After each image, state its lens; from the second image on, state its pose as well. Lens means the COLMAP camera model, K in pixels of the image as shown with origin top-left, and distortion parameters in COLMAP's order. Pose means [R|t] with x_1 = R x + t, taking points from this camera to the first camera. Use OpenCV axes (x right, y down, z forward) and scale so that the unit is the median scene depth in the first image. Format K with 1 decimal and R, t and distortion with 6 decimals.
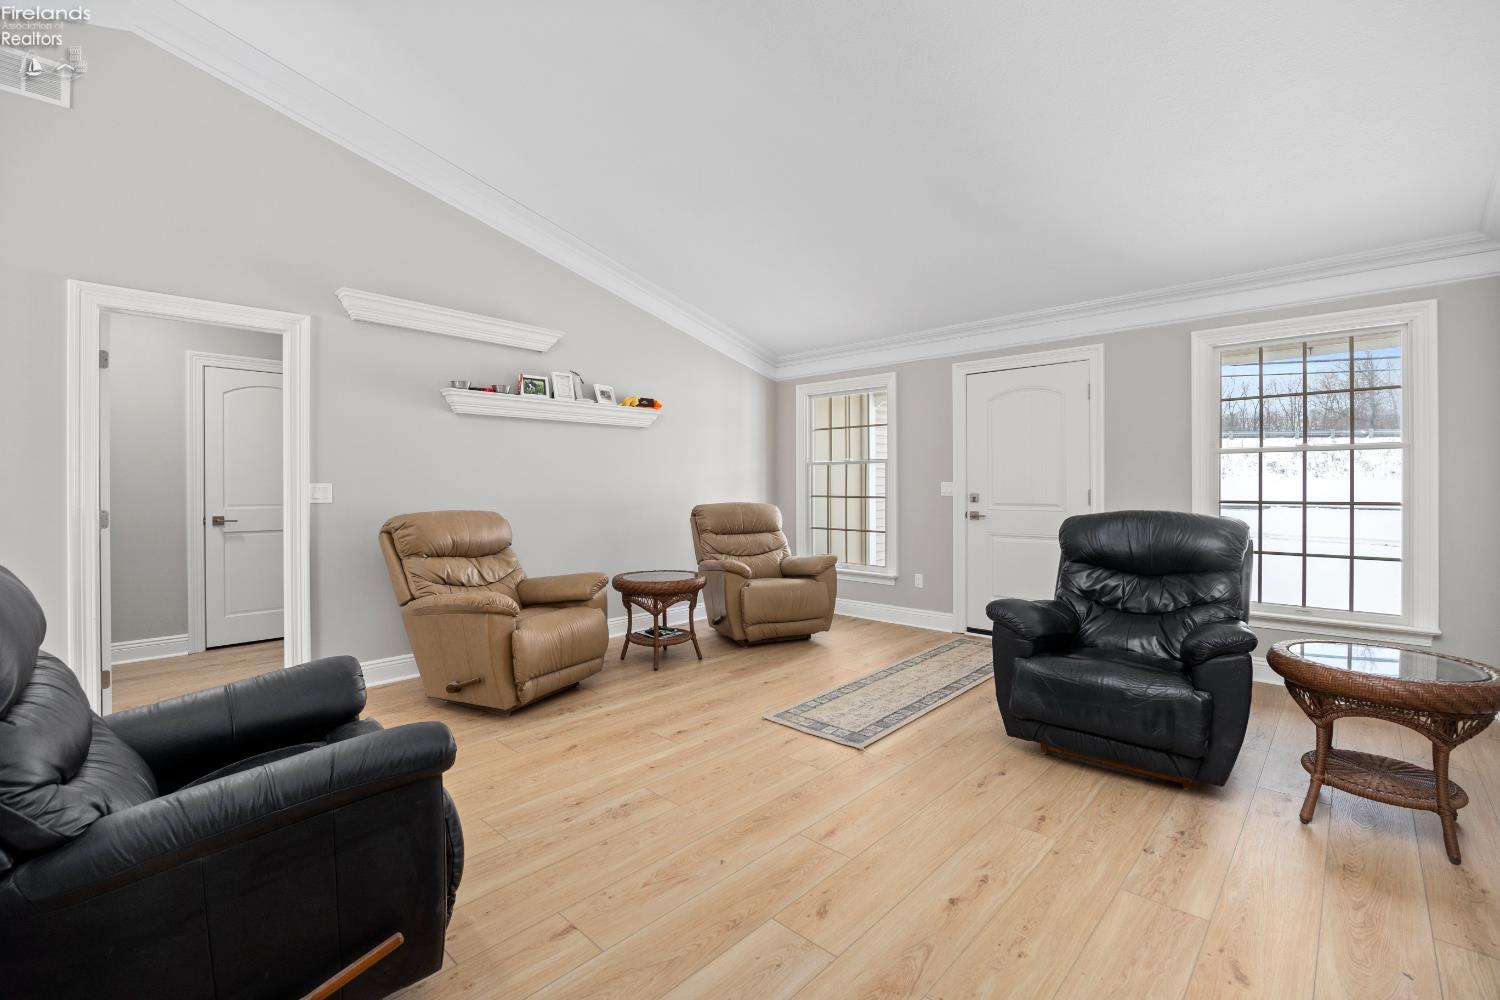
lens RADIAL K [[666.6, 0, 746.7], [0, 666.6, 494.5], [0, 0, 1]] dist [0.003404, 0.000104]
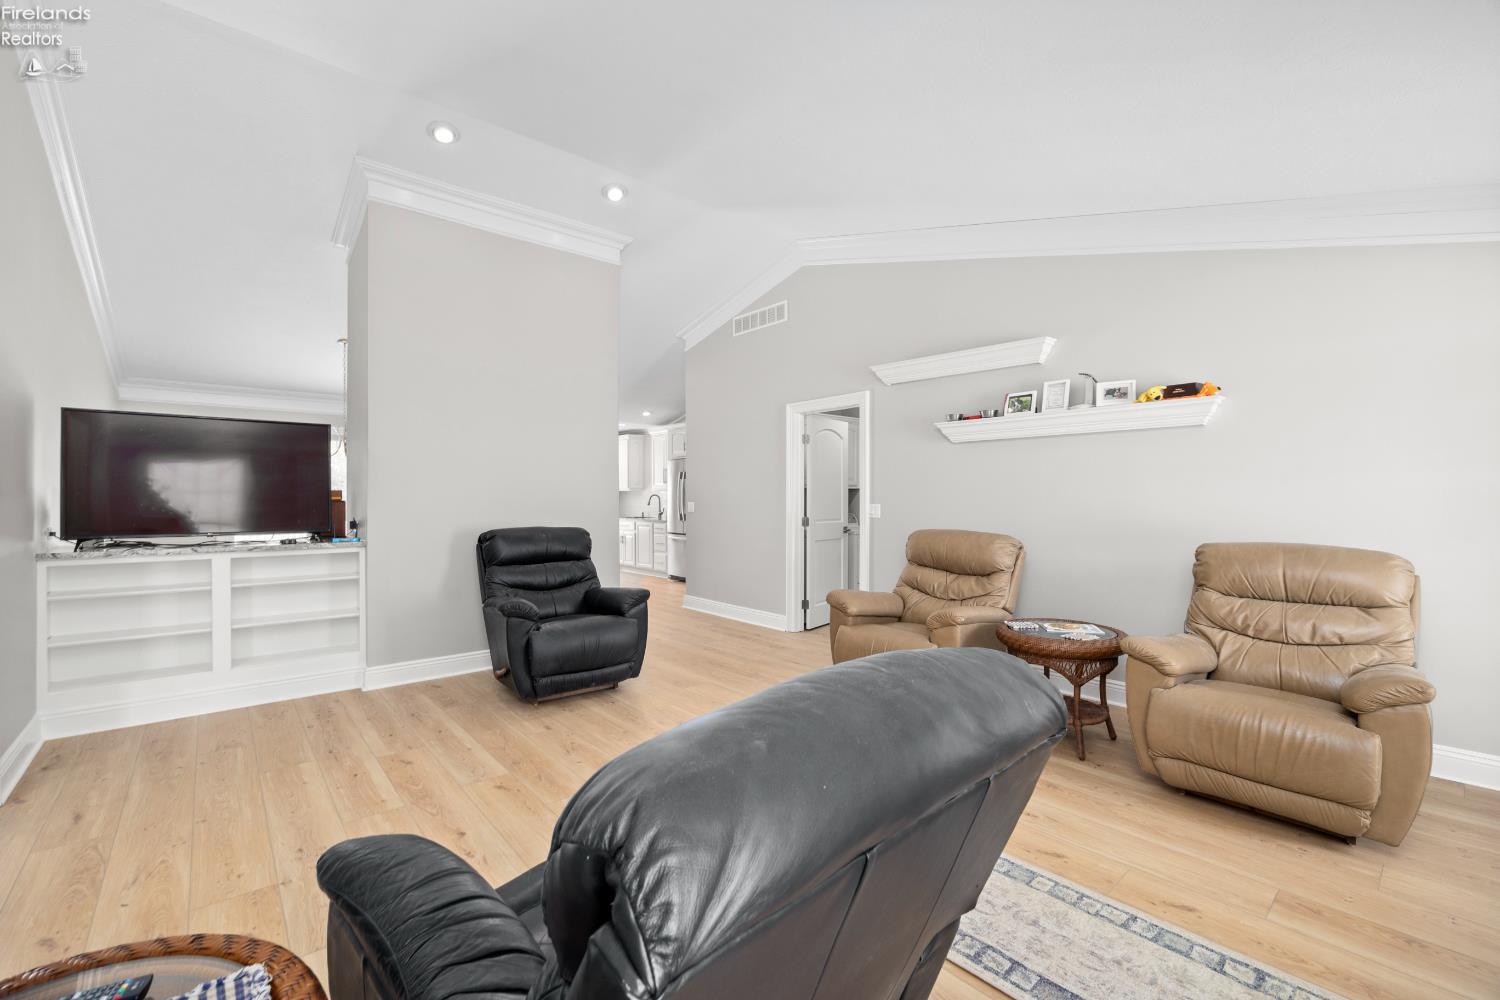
lens RADIAL K [[657.2, 0, 747.6], [0, 657.2, 496.7], [0, 0, 1]] dist [0.002082, 0.000055]
pose [[-0.125736, -0.000832, -0.992063, 0.651373], [-0.019434, 0.999810, 0.001624, -0.024434], [0.991873, 0.019484, -0.125728, 0.733718]]
